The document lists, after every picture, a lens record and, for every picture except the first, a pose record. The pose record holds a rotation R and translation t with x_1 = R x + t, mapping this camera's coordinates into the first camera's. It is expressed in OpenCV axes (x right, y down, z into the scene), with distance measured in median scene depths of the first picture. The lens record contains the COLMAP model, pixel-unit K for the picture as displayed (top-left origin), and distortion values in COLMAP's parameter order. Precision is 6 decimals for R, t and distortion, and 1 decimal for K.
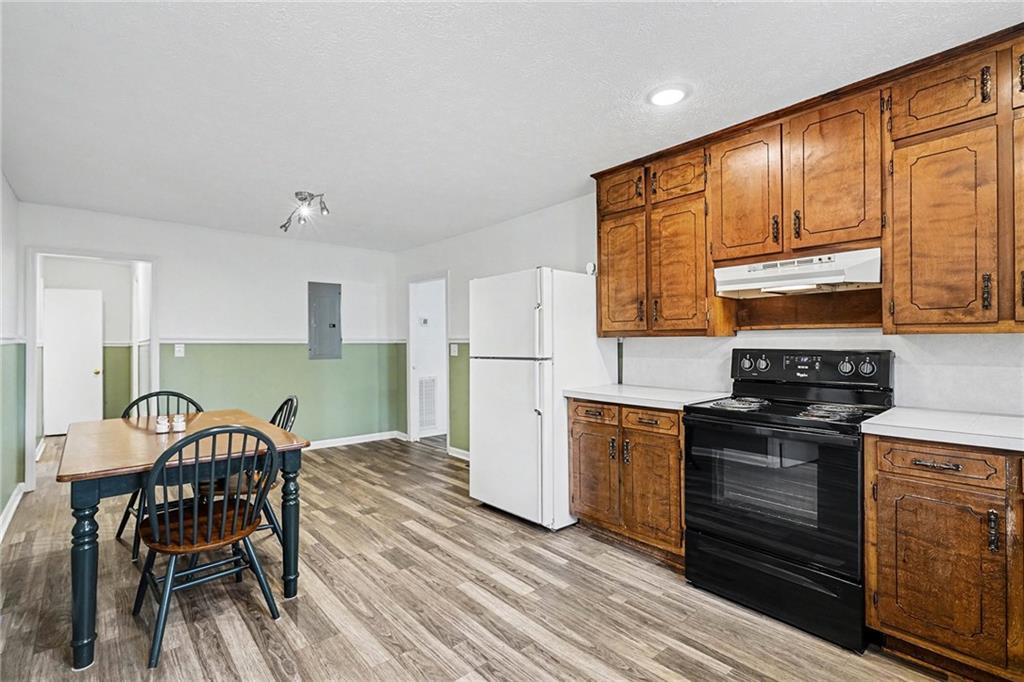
lens RADIAL K [[467.9, 0, 506.0], [0, 467.9, 333.6], [0, 0, 1]] dist [-0.001098, -0.000353]
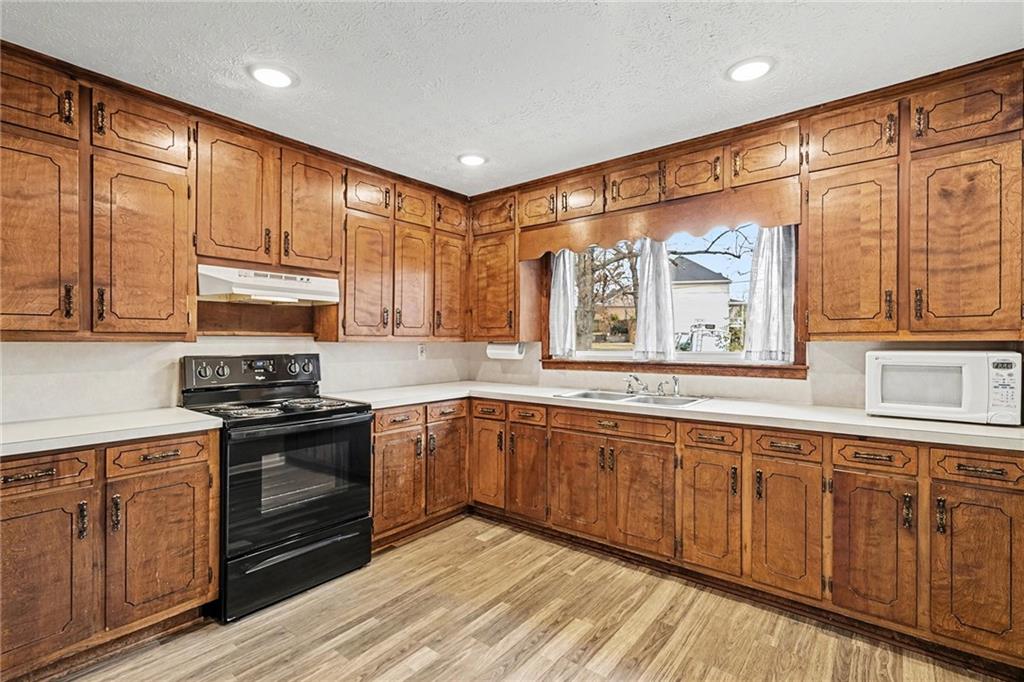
lens RADIAL K [[467.9, 0, 504.2], [0, 467.9, 347.9], [0, 0, 1]] dist [-0.001098, -0.000353]
pose [[-0.173855, 0.001670, 0.984770, -0.524052], [-0.008334, 0.999960, -0.003167, 0.015853], [-0.984736, -0.008758, -0.173835, 0.604372]]
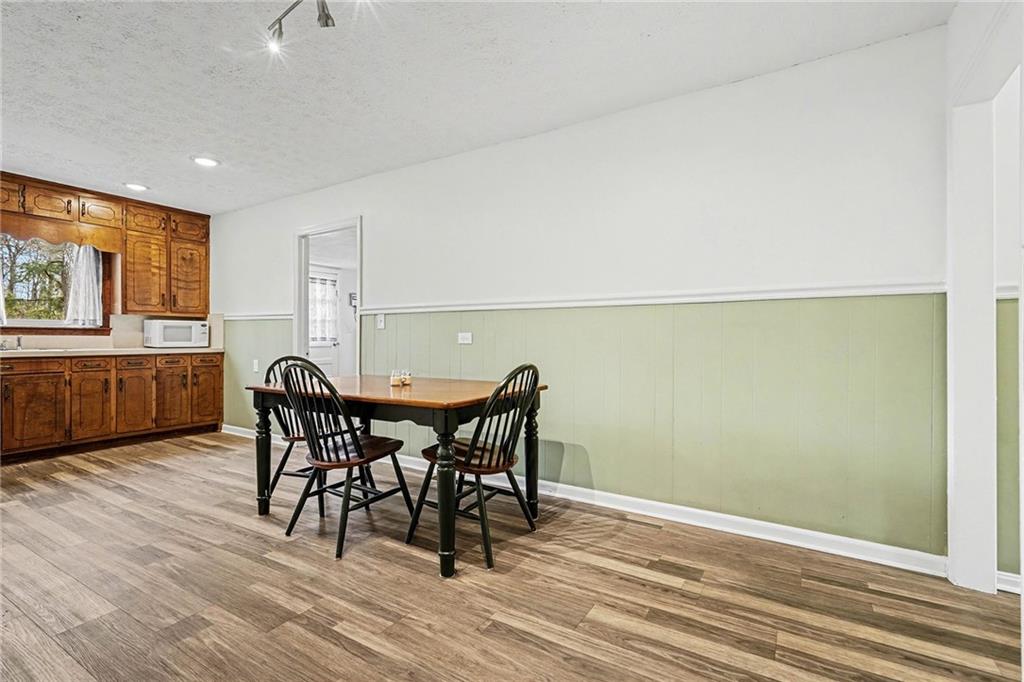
lens RADIAL K [[467.9, 0, 509.1], [0, 467.9, 338.9], [0, 0, 1]] dist [-0.001098, -0.000353]
pose [[-0.953287, 0.005191, -0.302022, -0.596140], [0.006931, 0.999965, -0.004688, 0.106540], [0.301987, -0.006563, -0.953289, 1.987638]]
